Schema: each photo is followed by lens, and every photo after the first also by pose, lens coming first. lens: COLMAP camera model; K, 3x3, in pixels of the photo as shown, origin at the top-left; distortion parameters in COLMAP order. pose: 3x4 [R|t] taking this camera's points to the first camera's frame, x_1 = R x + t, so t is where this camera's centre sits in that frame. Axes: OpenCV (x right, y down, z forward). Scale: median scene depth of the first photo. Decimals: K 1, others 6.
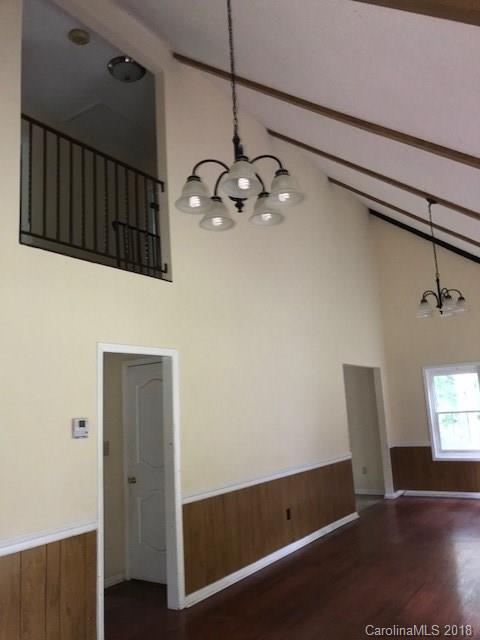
lens RADIAL K [[524.0, 0, 241.7], [0, 524.0, 321.8], [0, 0, 1]] dist [0.041908, -0.050699]
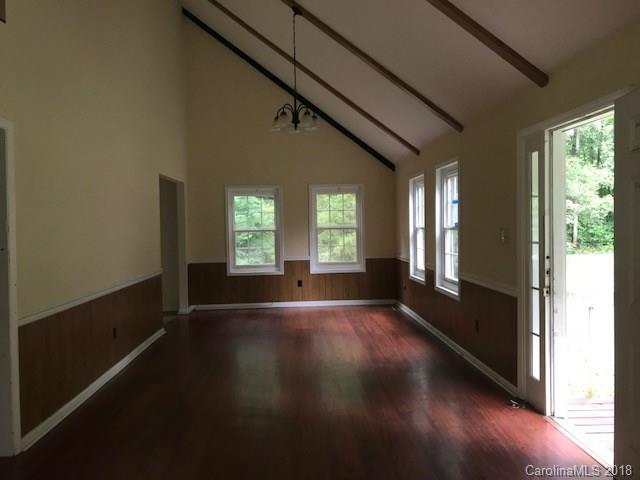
lens RADIAL K [[524.0, 0, 314.5], [0, 524.0, 229.3], [0, 0, 1]] dist [0.041908, -0.050699]
pose [[0.810469, 0.034388, 0.584771, -0.124519], [-0.122872, 0.986047, 0.112310, 0.040478], [-0.572749, -0.162875, 0.803386, 0.095329]]
